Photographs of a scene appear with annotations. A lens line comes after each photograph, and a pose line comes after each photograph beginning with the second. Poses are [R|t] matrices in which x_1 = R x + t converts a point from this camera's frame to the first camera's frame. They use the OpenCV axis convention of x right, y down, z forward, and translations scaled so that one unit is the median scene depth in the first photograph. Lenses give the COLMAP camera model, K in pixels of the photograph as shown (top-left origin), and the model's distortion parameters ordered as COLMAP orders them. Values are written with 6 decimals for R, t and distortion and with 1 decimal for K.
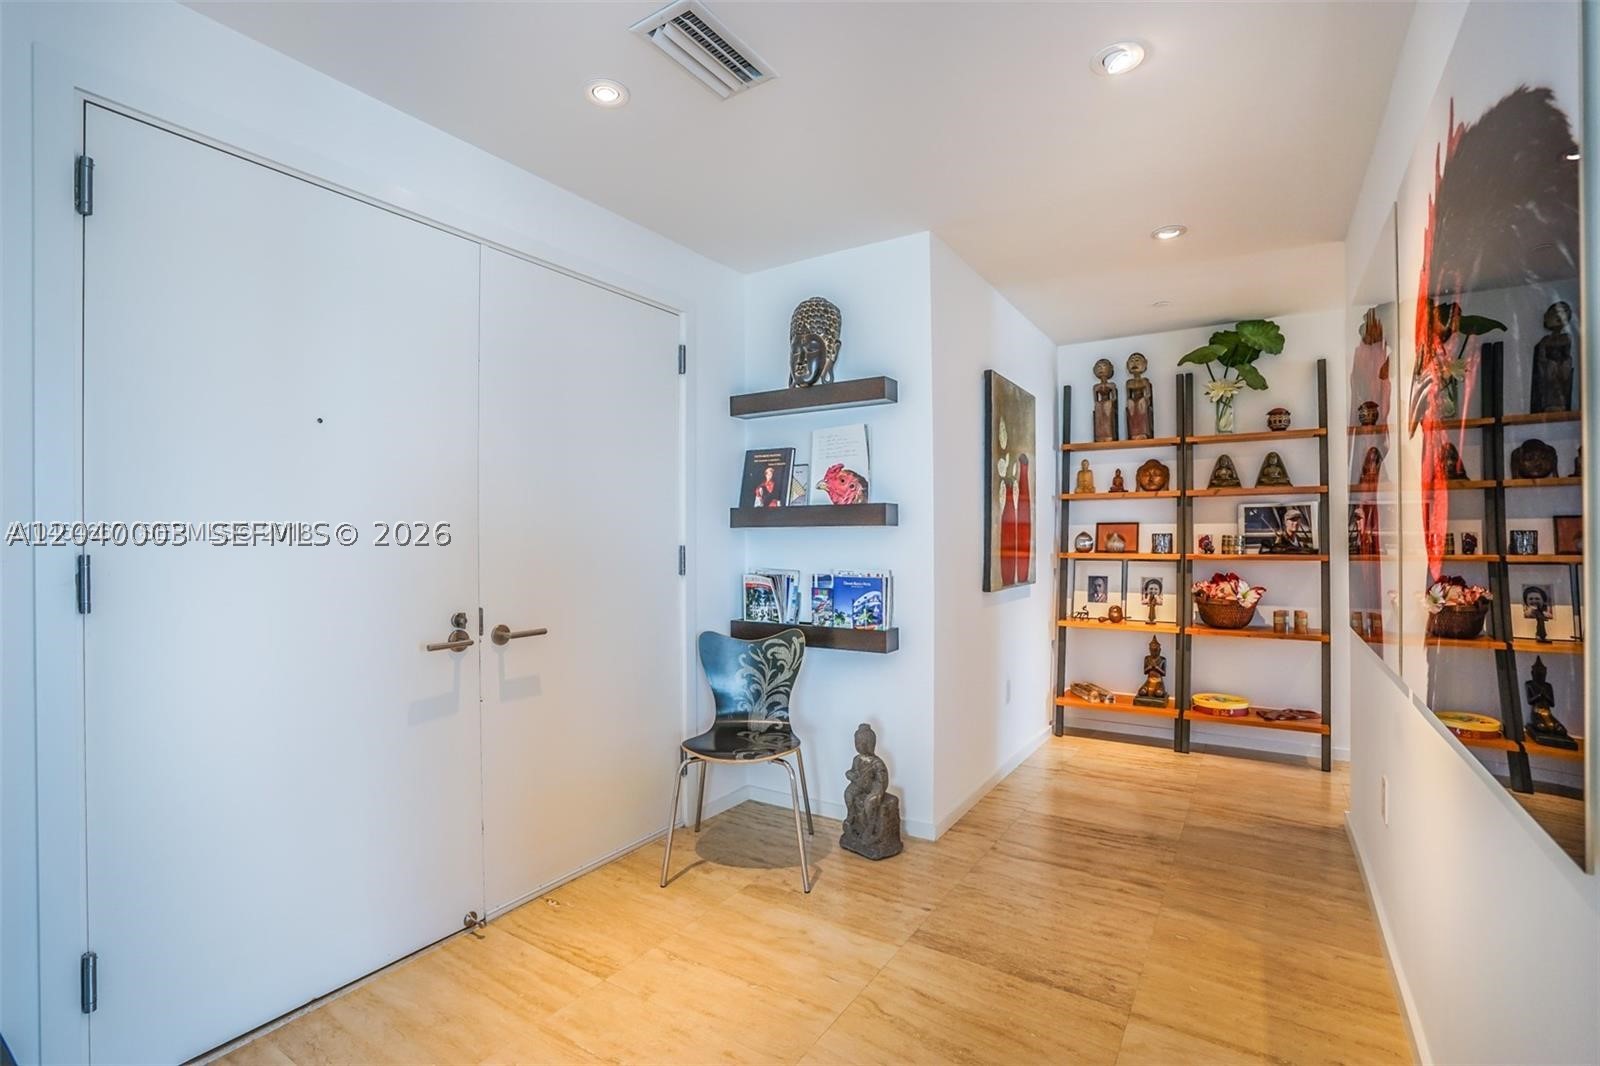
lens RADIAL K [[729.0, 0, 800.0], [0, 729.0, 533.0], [0, 0, 1]] dist [-0.052907, 0.017106]
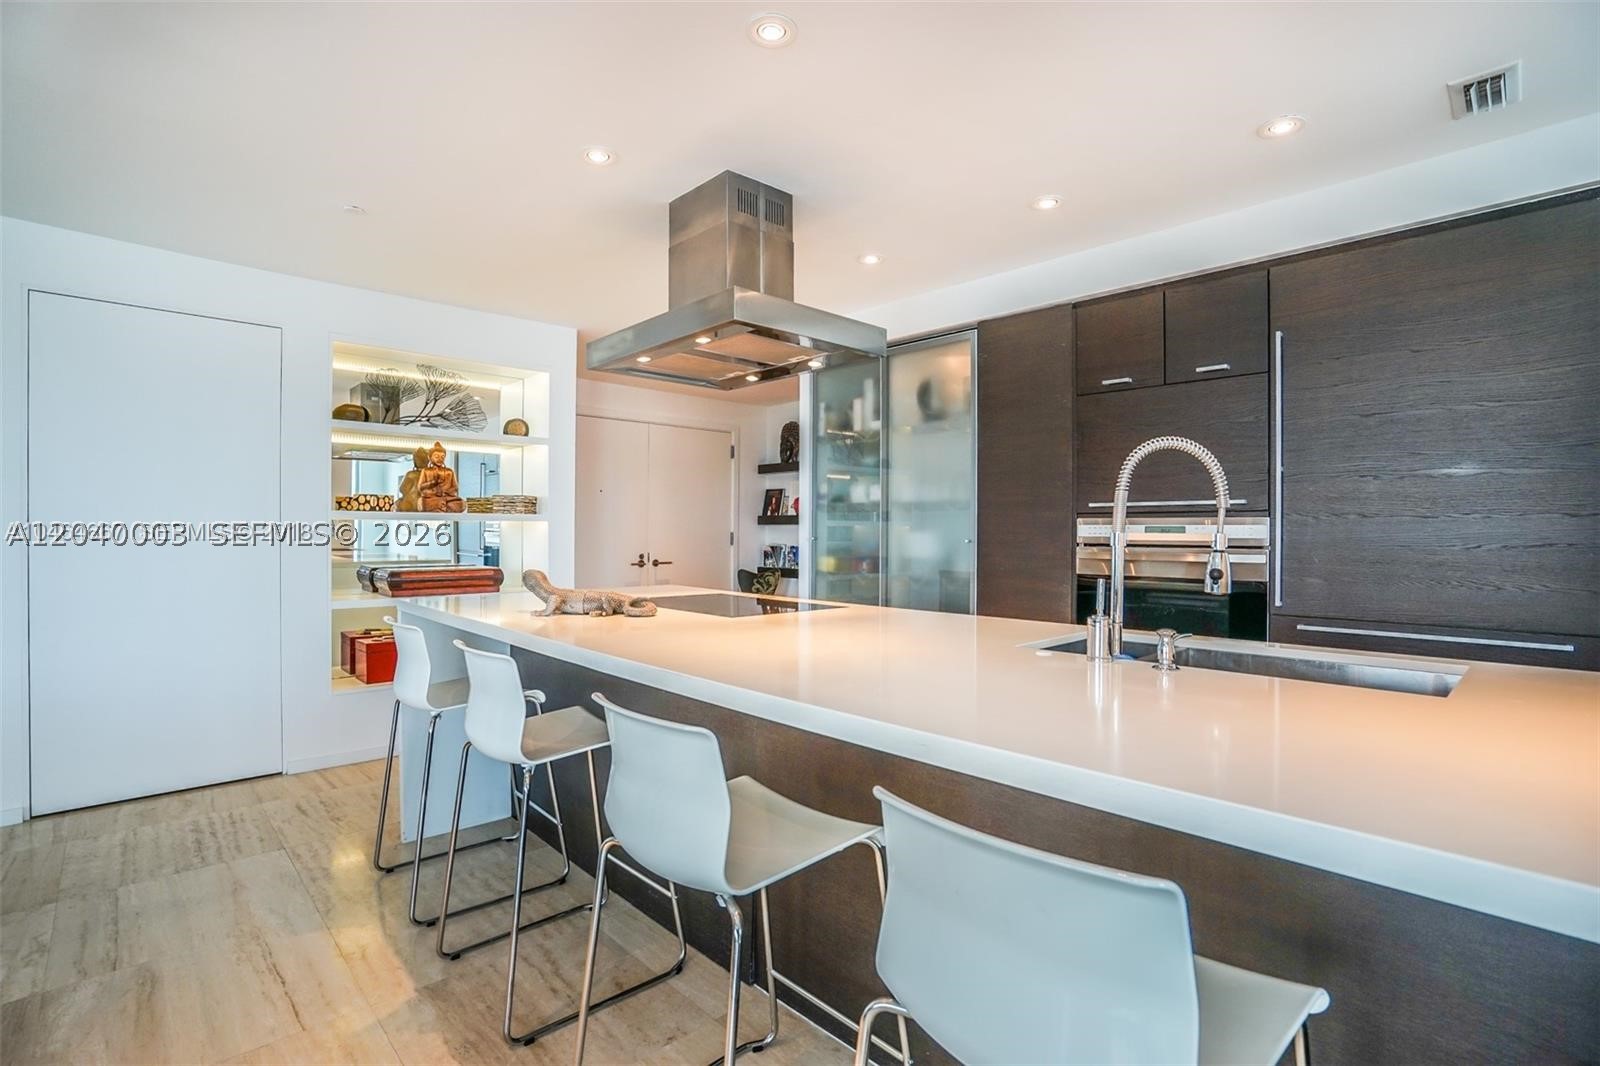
lens RADIAL K [[729.0, 0, 800.0], [0, 729.0, 533.0], [0, 0, 1]] dist [-0.052907, 0.017106]
pose [[0.972622, 0.009799, -0.232187, 0.576774], [-0.008133, 0.999934, 0.008132, -0.001527], [0.232251, -0.006021, 0.972637, -1.185260]]
